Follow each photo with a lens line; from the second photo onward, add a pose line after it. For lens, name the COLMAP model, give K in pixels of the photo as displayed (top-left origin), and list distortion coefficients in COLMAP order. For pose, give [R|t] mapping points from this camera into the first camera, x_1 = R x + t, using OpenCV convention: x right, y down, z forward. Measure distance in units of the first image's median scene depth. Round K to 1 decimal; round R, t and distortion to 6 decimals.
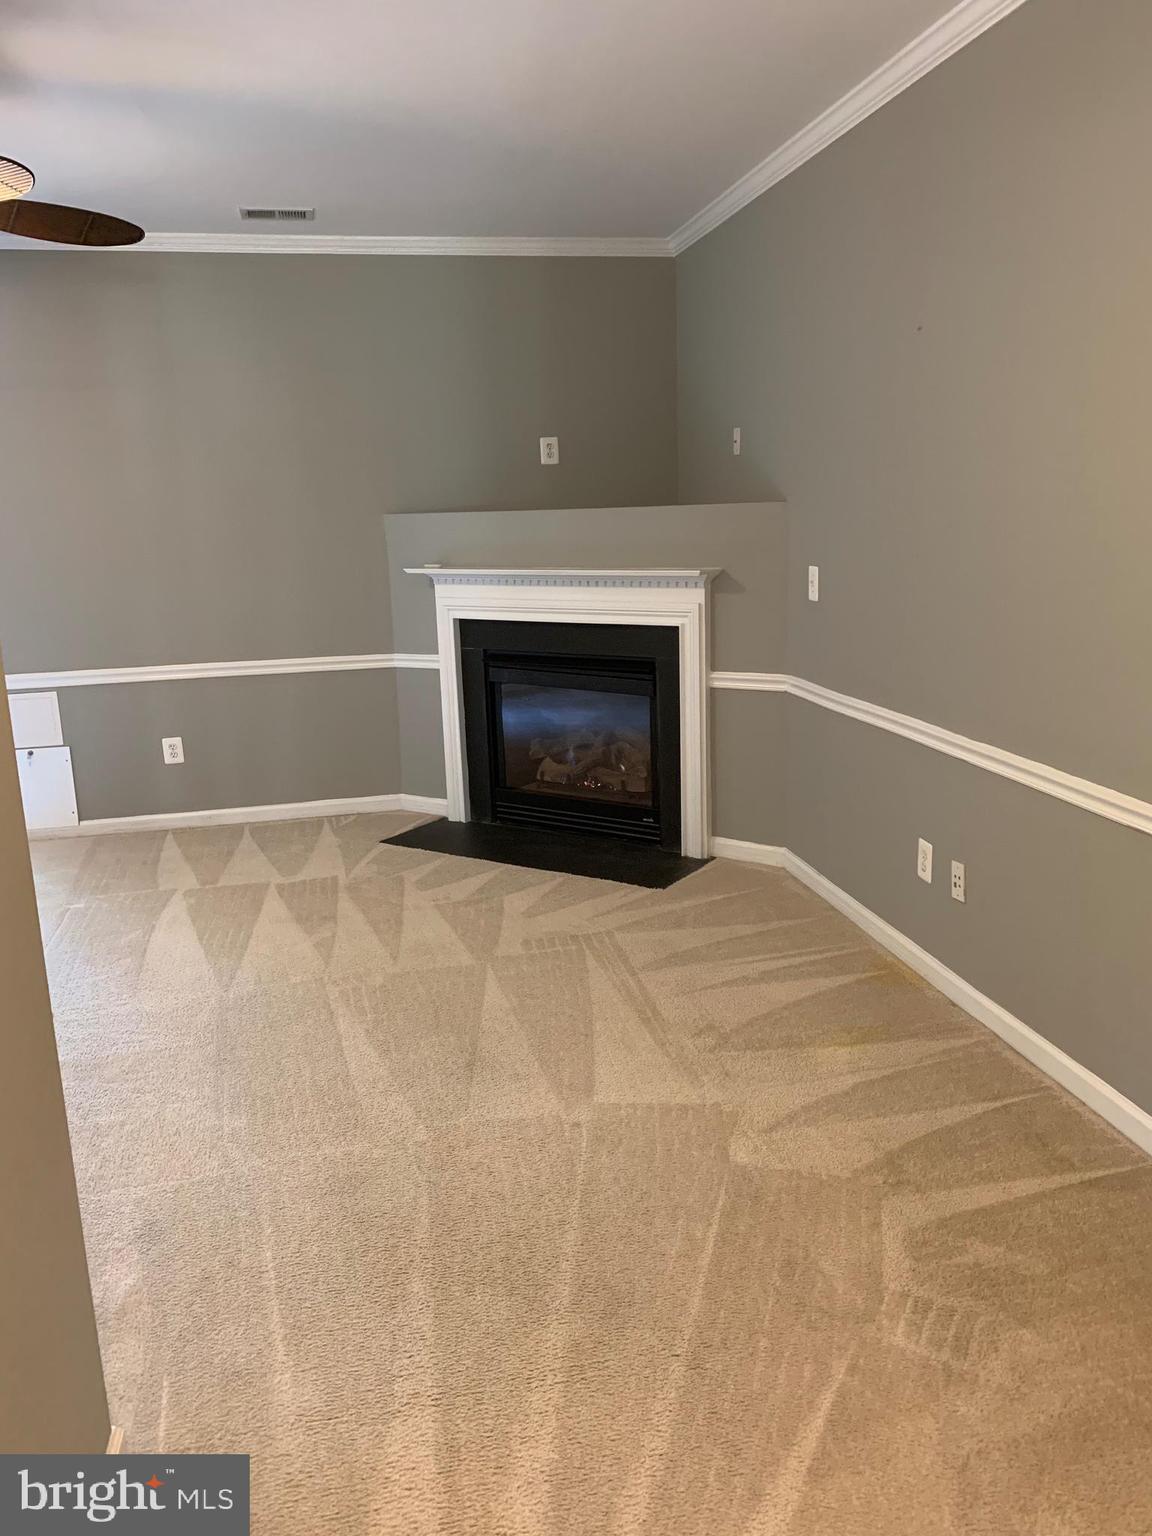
lens RADIAL K [[1125.8, 0, 576.0], [0, 1125.8, 768.0], [0, 0, 1]] dist [-0.024391, -0.001093]
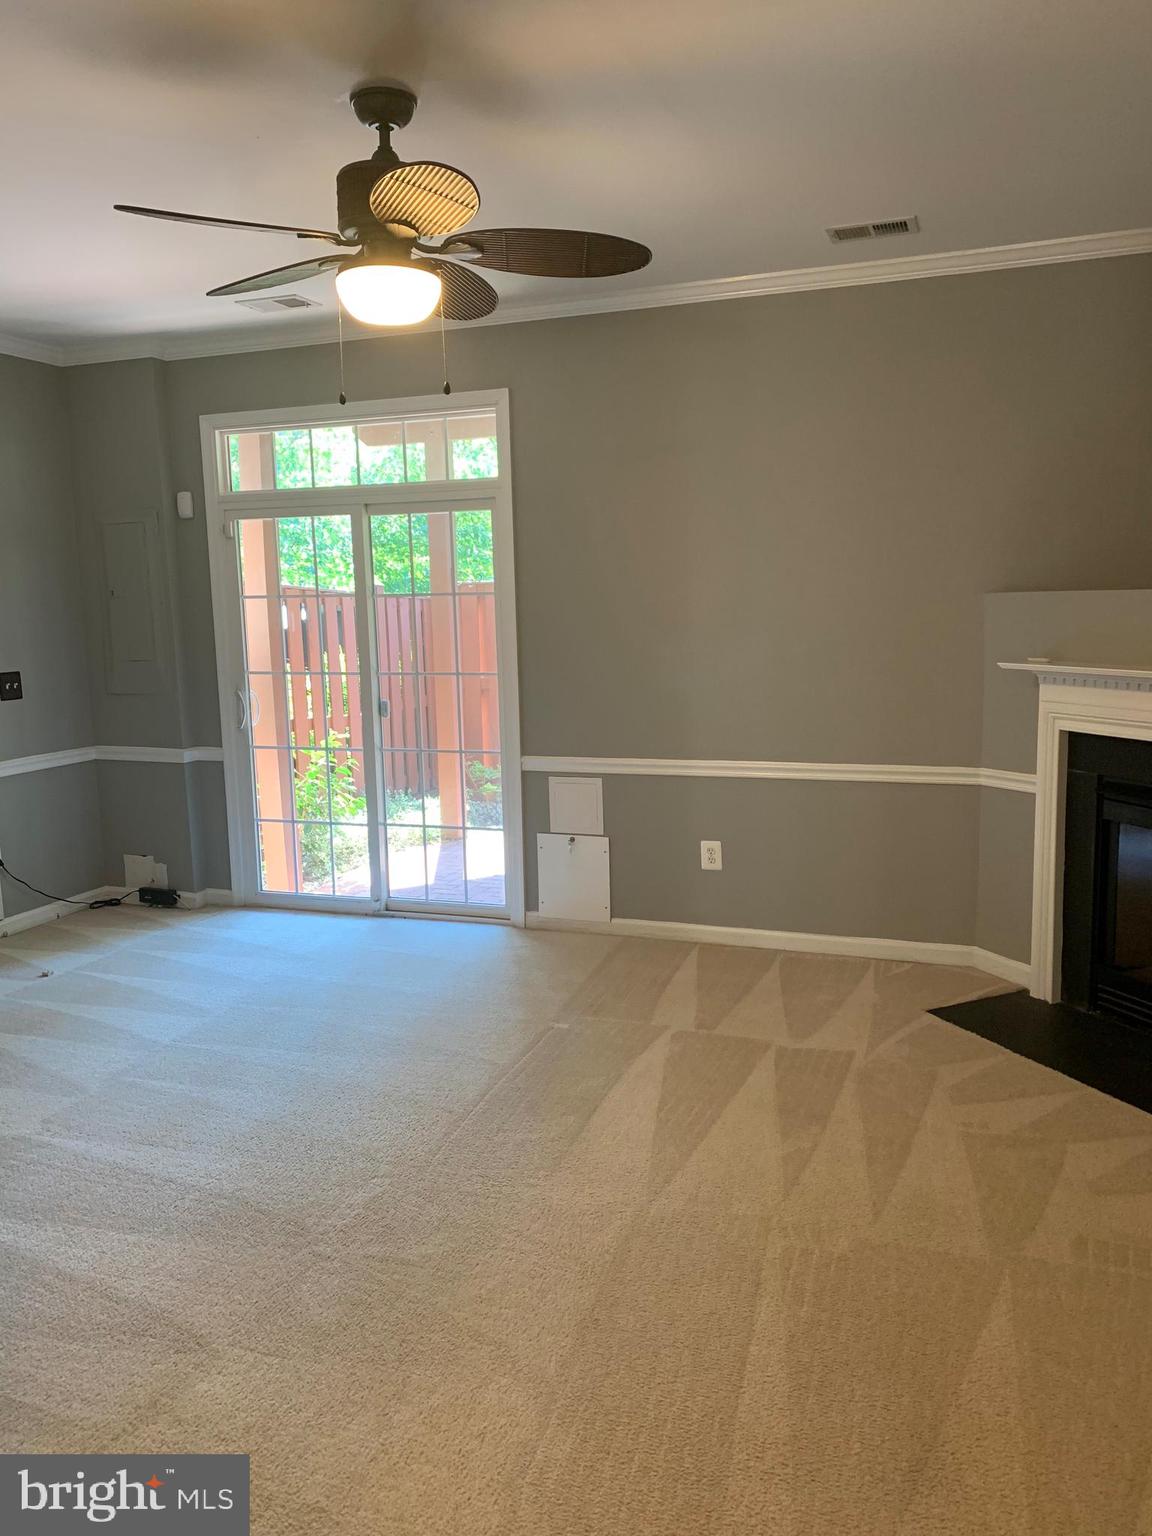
lens RADIAL K [[1168.0, 0, 576.0], [0, 1168.0, 768.0], [0, 0, 1]] dist [0.050490, -0.098141]
pose [[0.846701, 0.082821, -0.525584, 0.033353], [-0.117881, 0.992462, -0.033513, -0.046491], [0.518847, 0.090332, 0.850081, 0.179606]]
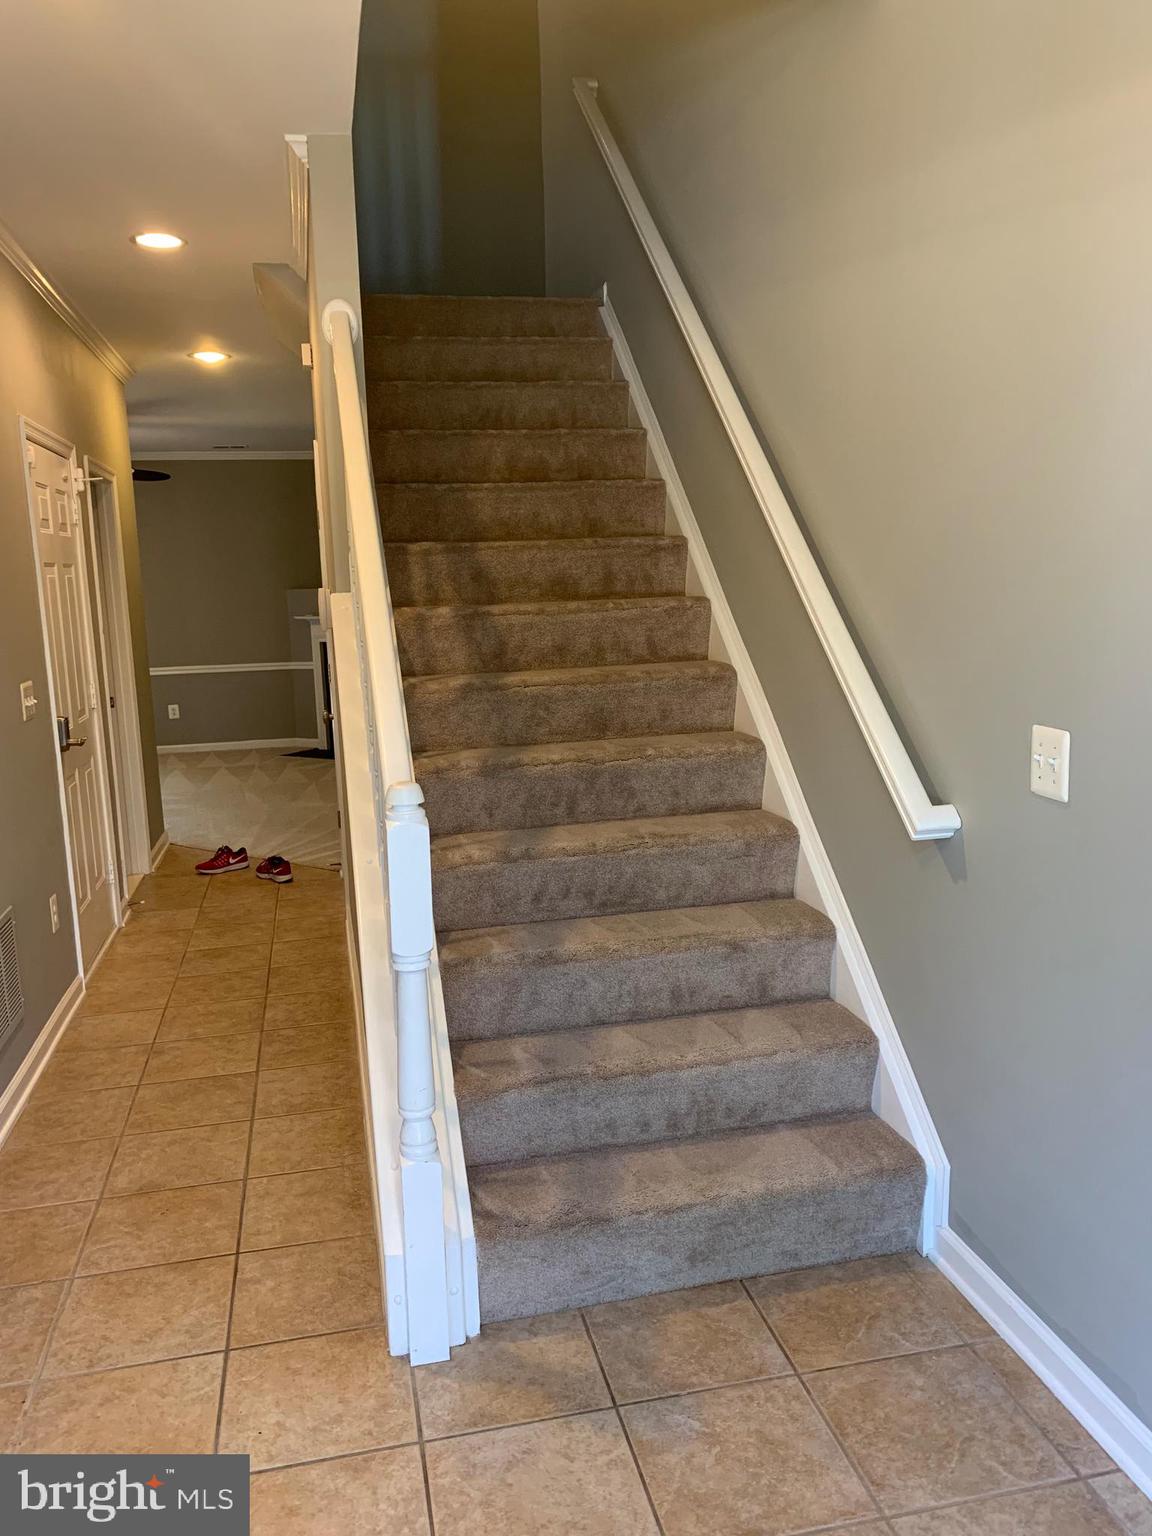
lens RADIAL K [[1168.0, 0, 576.0], [0, 1168.0, 768.0], [0, 0, 1]] dist [0.050490, -0.098141]
pose [[0.999810, 0.015694, 0.011593, 0.344977], [-0.014785, 0.997098, -0.074673, 0.250406], [-0.012732, 0.074487, 0.997141, -1.128407]]
